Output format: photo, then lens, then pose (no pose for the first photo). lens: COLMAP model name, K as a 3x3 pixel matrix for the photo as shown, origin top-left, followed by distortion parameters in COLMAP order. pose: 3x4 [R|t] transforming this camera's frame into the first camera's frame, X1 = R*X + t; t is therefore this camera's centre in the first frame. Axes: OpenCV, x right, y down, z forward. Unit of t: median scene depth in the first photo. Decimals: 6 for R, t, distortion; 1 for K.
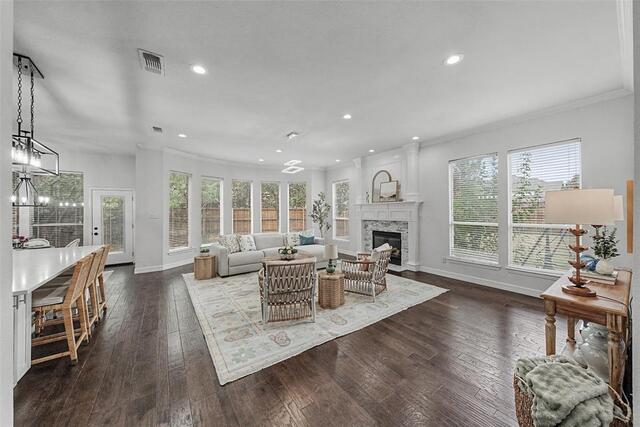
lens RADIAL K [[231.3, 0, 324.3], [0, 231.3, 210.6], [0, 0, 1]] dist [-0.003183, -0.000170]
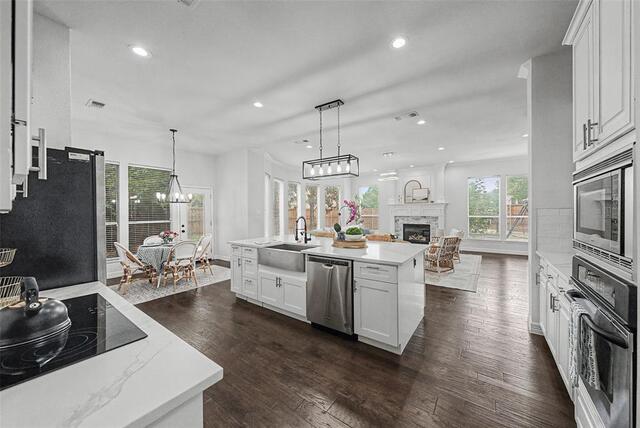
lens RADIAL K [[231.3, 0, 323.5], [0, 231.3, 211.8], [0, 0, 1]] dist [-0.003183, -0.000170]
pose [[0.946940, -0.000133, 0.321409, -0.748933], [-0.000084, 1.000000, 0.000660, 0.015526], [-0.321409, -0.000652, 0.946940, -0.153759]]
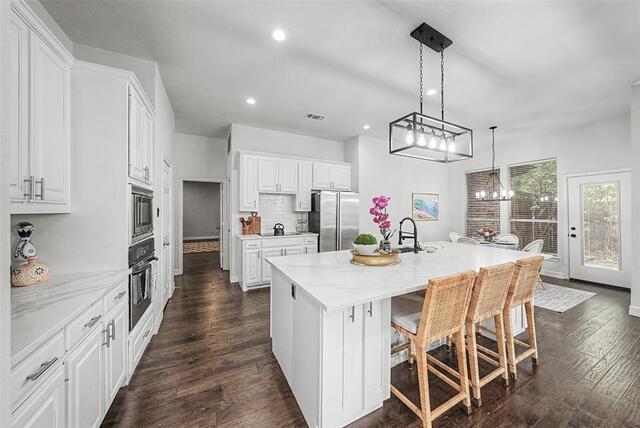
lens RADIAL K [[231.3, 0, 326.1], [0, 231.3, 211.3], [0, 0, 1]] dist [-0.003183, -0.000170]
pose [[-0.109482, 0.009632, -0.993942, -0.149970], [0.005624, 0.999943, 0.009070, 0.009325], [0.993973, -0.004597, -0.109530, 0.278901]]
